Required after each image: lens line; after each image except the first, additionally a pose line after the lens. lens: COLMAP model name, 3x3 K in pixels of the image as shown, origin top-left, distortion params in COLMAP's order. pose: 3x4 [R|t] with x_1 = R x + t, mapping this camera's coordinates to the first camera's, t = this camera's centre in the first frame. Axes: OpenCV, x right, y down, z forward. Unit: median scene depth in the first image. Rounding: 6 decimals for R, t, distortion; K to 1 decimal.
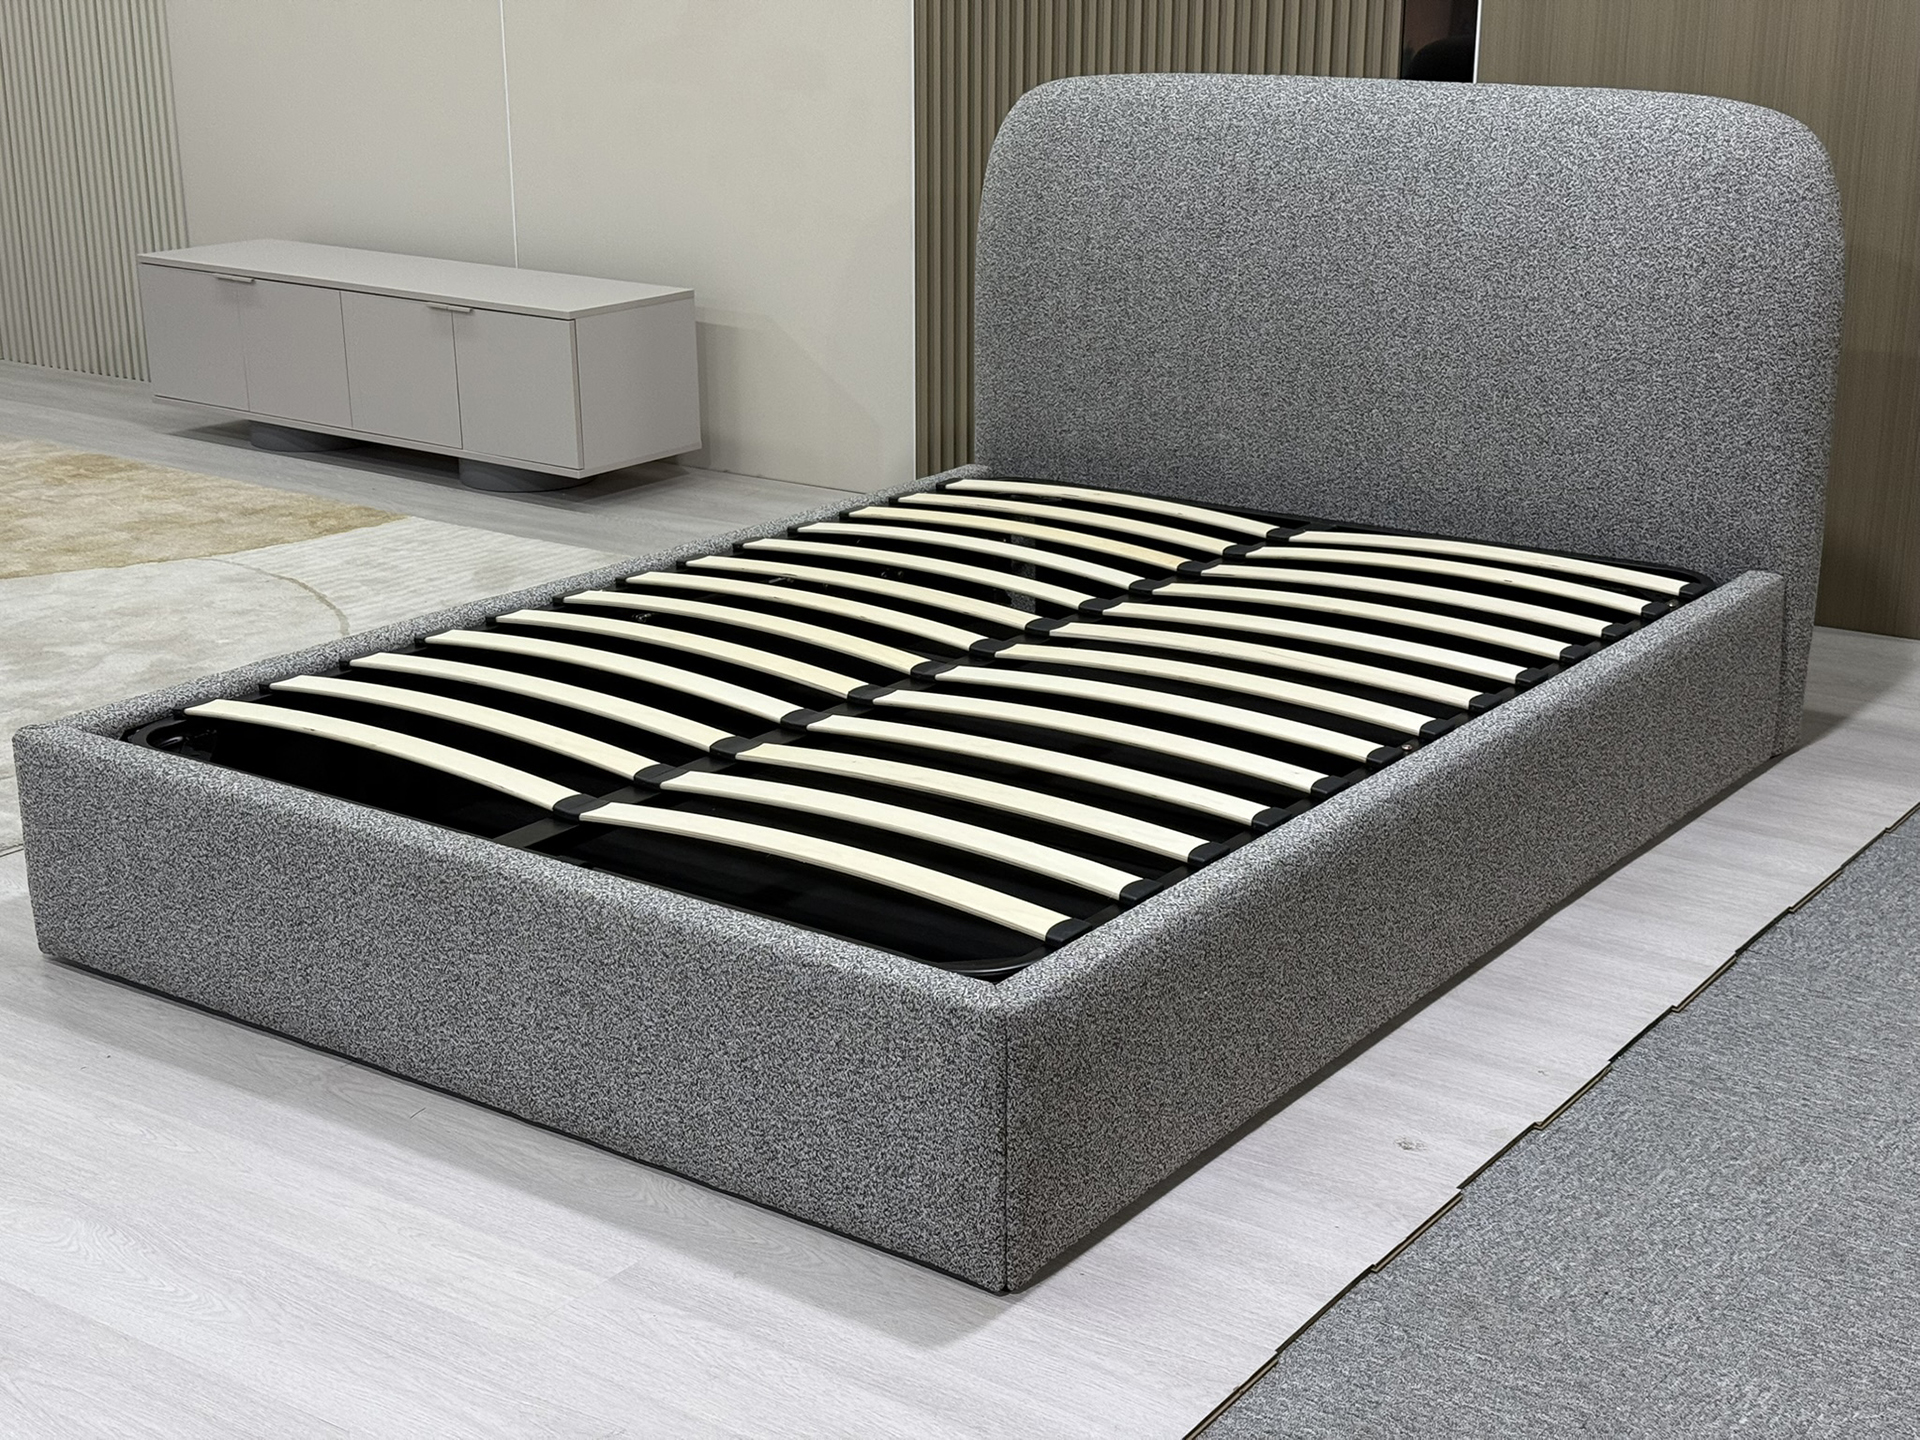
lens RADIAL K [[2629.5, 0, 967.1], [0, 2629.5, 726.0], [0, 0, 1]] dist [0.153062, -0.120563]
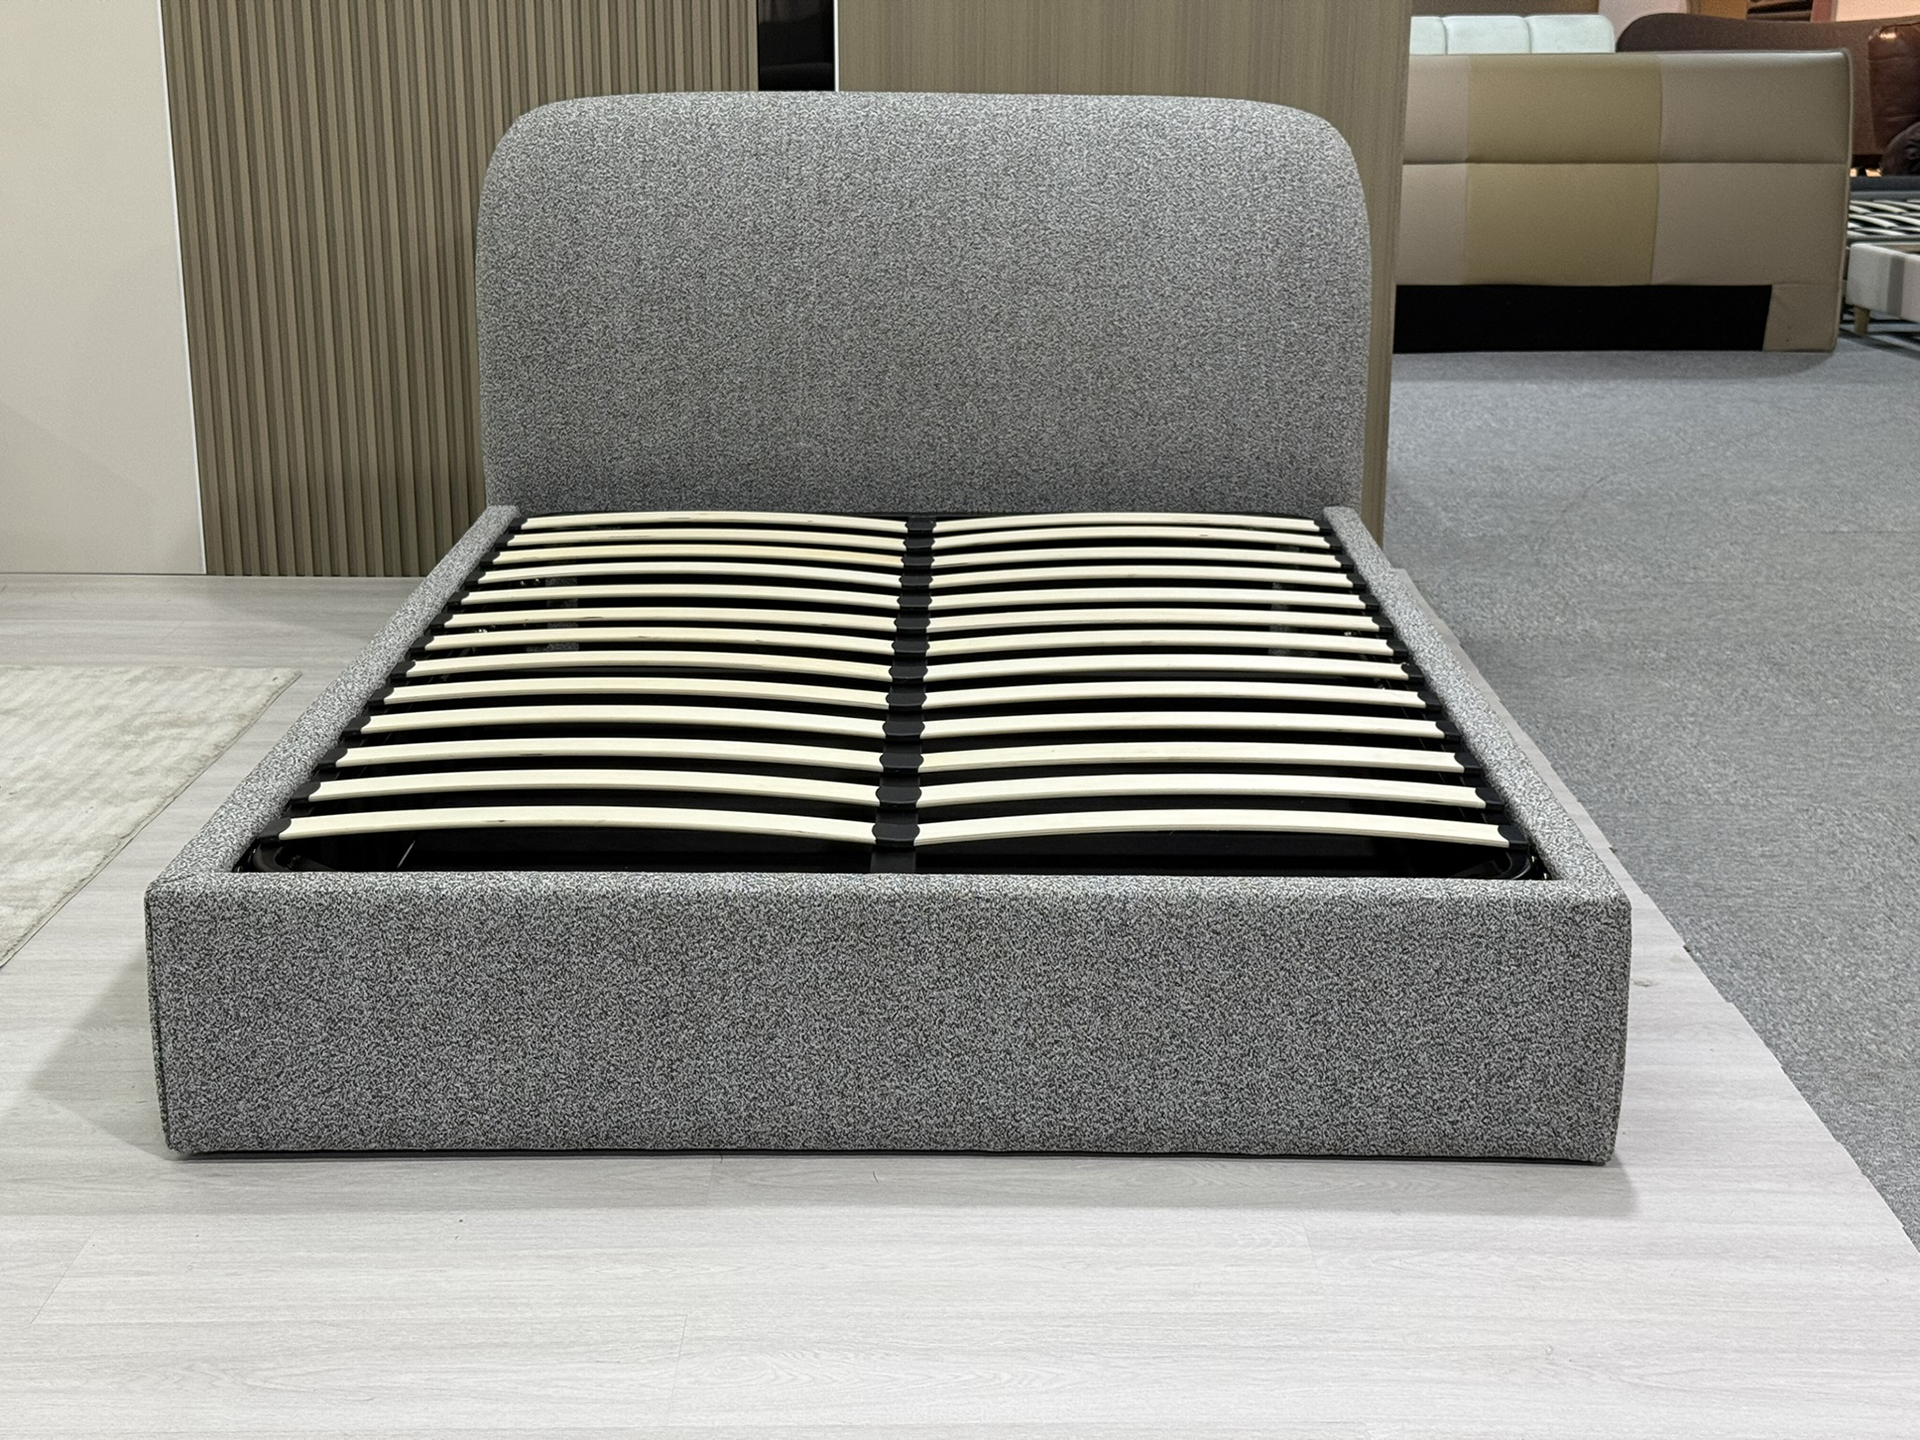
lens RADIAL K [[2629.5, 0, 967.1], [0, 2629.5, 726.0], [0, 0, 1]] dist [0.153062, -0.120563]
pose [[0.812893, -0.154326, 0.561594, -0.507390], [0.167687, 0.985440, 0.028078, -0.023684], [-0.557751, 0.071348, 0.826936, 0.149004]]
